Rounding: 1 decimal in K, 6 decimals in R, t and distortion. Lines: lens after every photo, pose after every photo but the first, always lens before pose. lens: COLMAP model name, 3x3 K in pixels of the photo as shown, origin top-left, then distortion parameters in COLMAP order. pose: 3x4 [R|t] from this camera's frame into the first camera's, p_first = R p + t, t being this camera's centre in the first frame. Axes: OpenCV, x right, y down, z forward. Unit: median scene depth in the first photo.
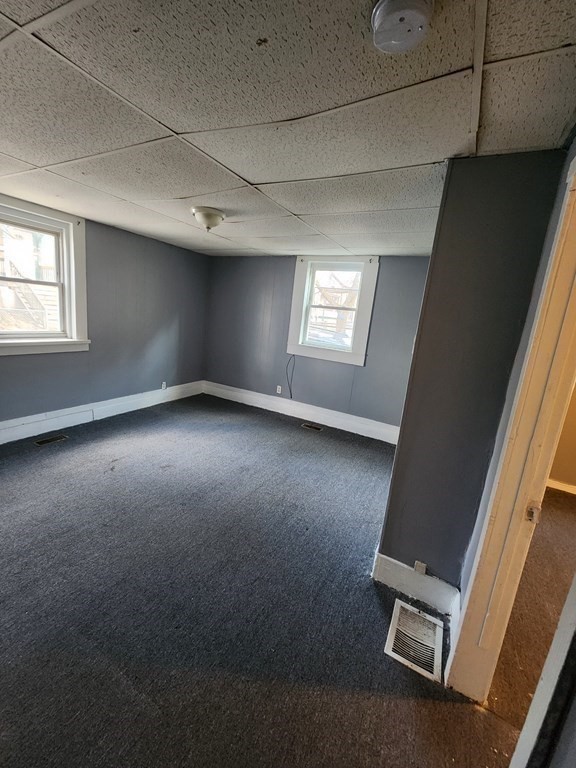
lens RADIAL K [[320.2, 0, 283.5], [0, 320.2, 383.4], [0, 0, 1]] dist [-0.003910, -0.002273]
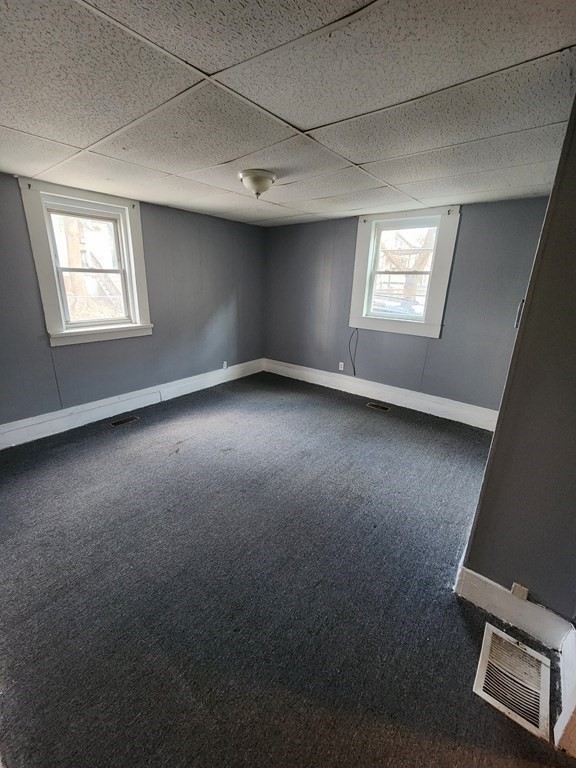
lens RADIAL K [[320.2, 0, 284.3], [0, 320.2, 380.6], [0, 0, 1]] dist [-0.003910, -0.002273]
pose [[0.981344, -0.016300, -0.191569, 0.002261], [0.031160, 0.996710, 0.074819, -0.032048], [0.189719, -0.079392, 0.978623, 0.108139]]
